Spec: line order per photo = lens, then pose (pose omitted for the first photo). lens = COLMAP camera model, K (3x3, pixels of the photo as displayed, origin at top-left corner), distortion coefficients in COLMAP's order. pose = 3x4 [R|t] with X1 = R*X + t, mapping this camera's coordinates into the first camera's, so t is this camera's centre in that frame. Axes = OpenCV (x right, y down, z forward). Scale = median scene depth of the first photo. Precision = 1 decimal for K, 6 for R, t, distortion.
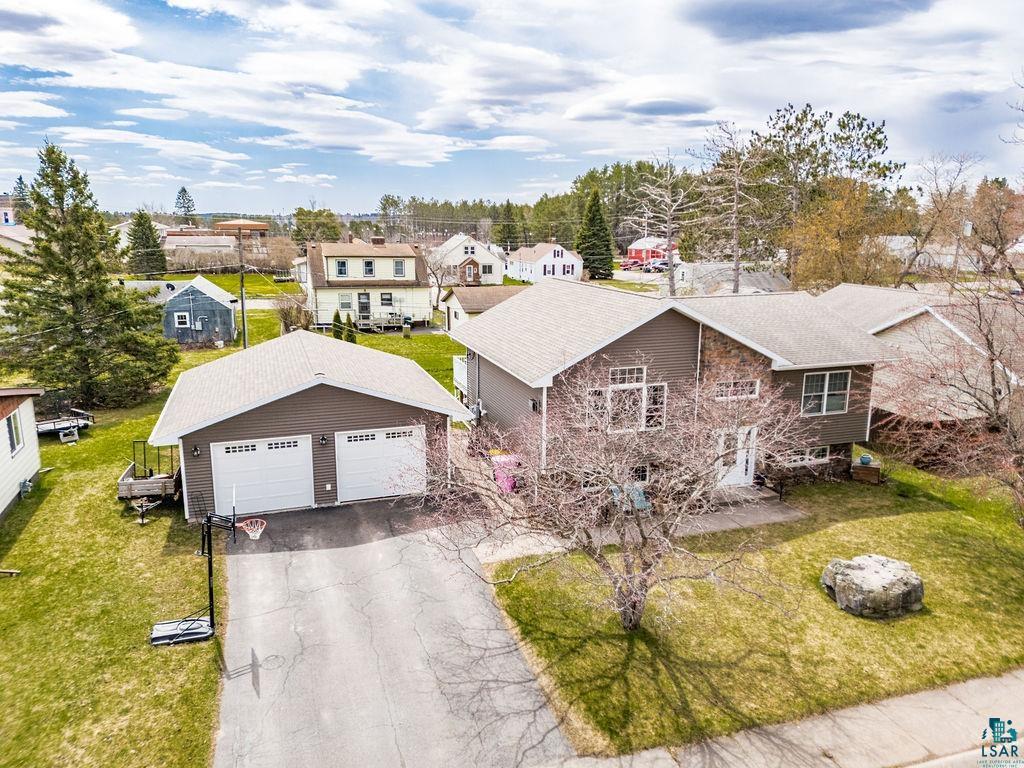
lens RADIAL K [[742.6, 0, 515.4], [0, 742.6, 383.1], [0, 0, 1]] dist [0.128295, -0.156110]
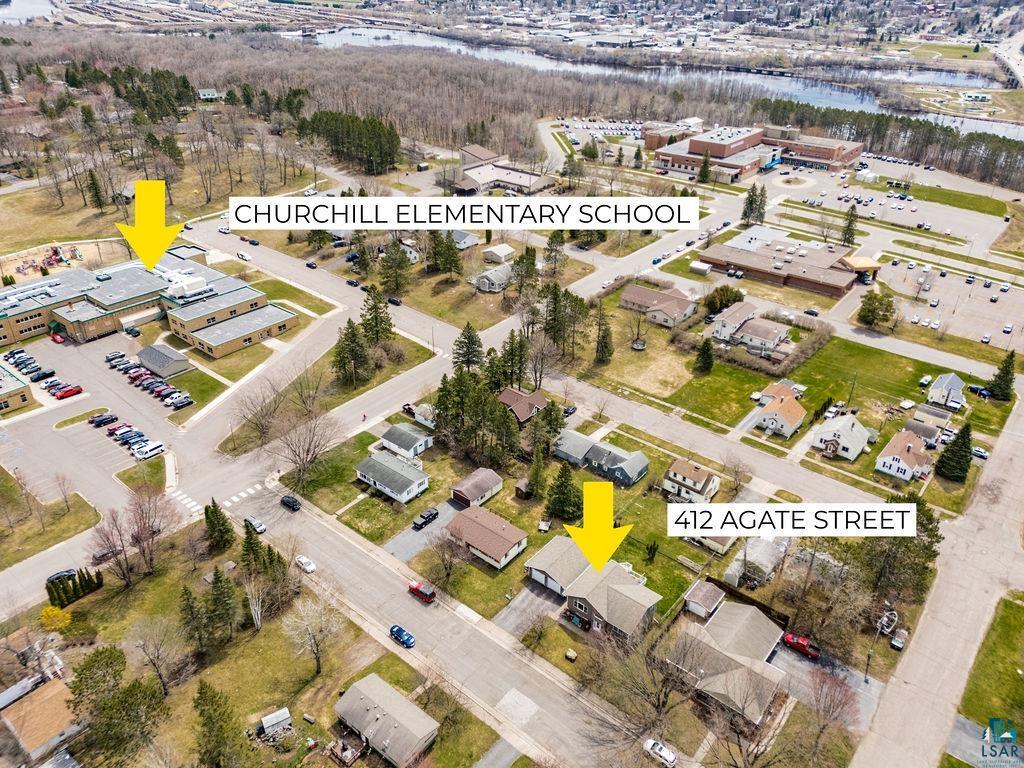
lens RADIAL K [[742.6, 0, 515.4], [0, 742.6, 383.1], [0, 0, 1]] dist [0.128295, -0.156110]
pose [[0.535692, 0.418925, -0.733168, 1.249965], [-0.187672, 0.905608, 0.380333, -1.330118], [0.823294, -0.066146, 0.563748, -0.914864]]
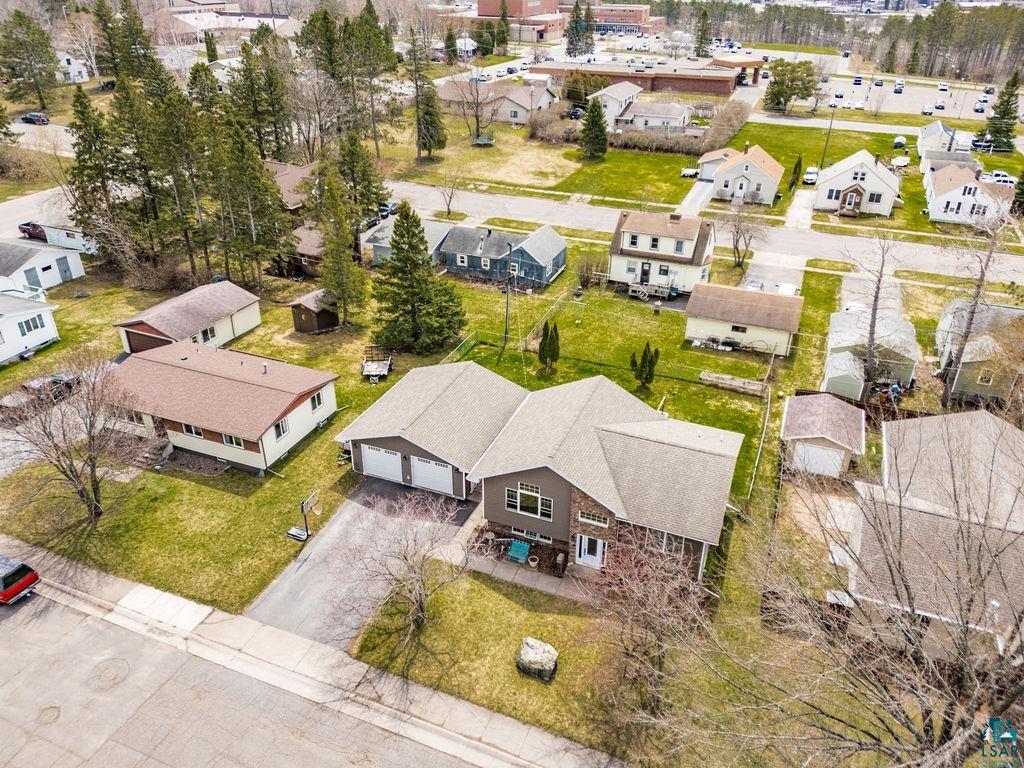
lens RADIAL K [[742.6, 0, 515.4], [0, 742.6, 383.1], [0, 0, 1]] dist [0.128295, -0.156110]
pose [[0.762040, 0.317068, -0.564591, 0.397970], [-0.144953, 0.933317, 0.328494, -0.311232], [0.631097, -0.168487, 0.757185, -0.114026]]
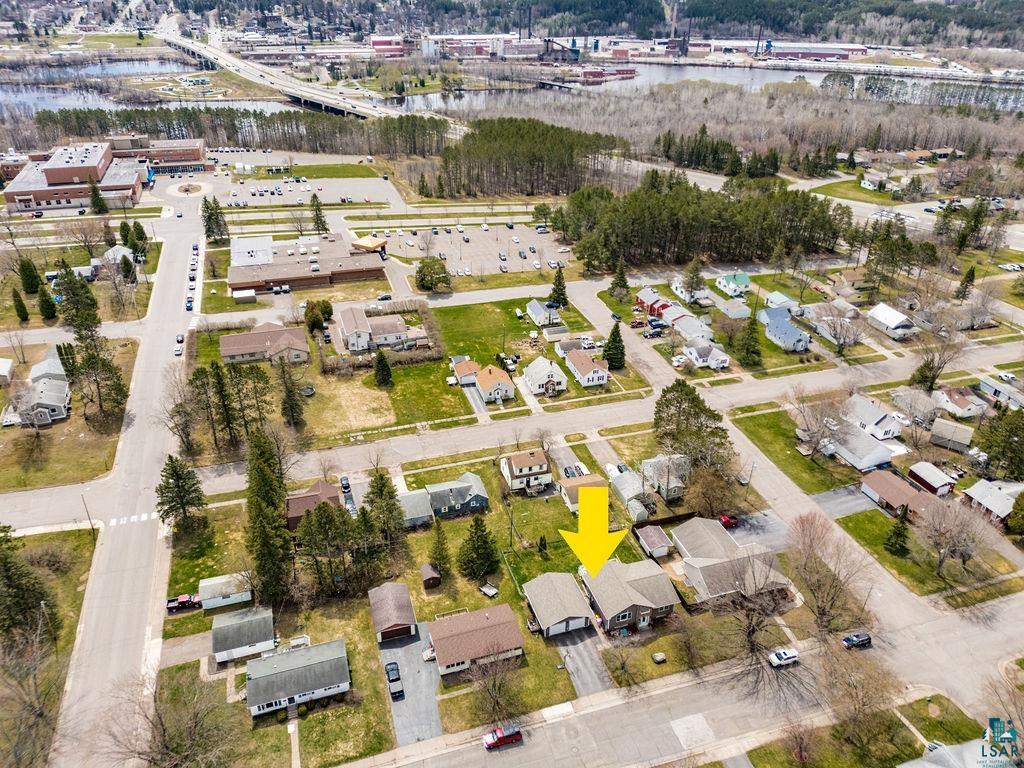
lens RADIAL K [[742.6, 0, 515.4], [0, 742.6, 383.1], [0, 0, 1]] dist [0.128295, -0.156110]
pose [[0.999953, 0.007922, -0.005647, -0.236403], [-0.005865, 0.953985, 0.299797, -1.233391], [0.007762, -0.299750, 0.953986, -1.415959]]
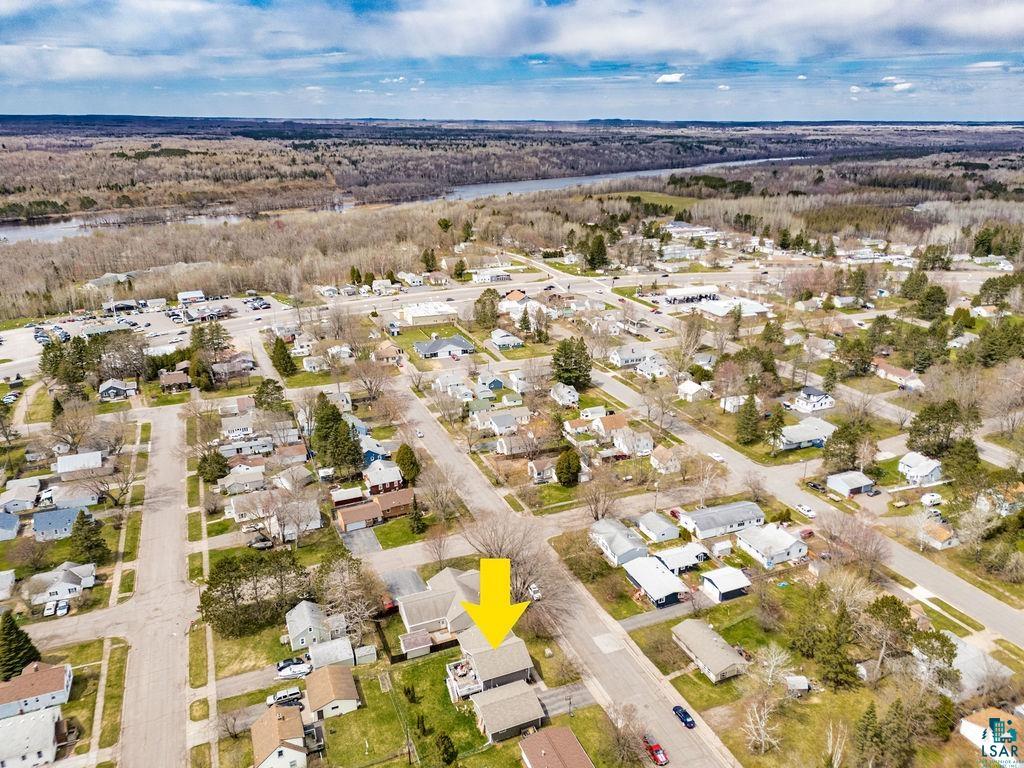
lens RADIAL K [[742.6, 0, 515.4], [0, 742.6, 383.1], [0, 0, 1]] dist [0.128295, -0.156110]
pose [[-0.070392, -0.331545, 0.940810, -1.832810], [0.213404, 0.916308, 0.338878, -1.558644], [-0.974425, 0.224627, 0.006253, 0.228666]]
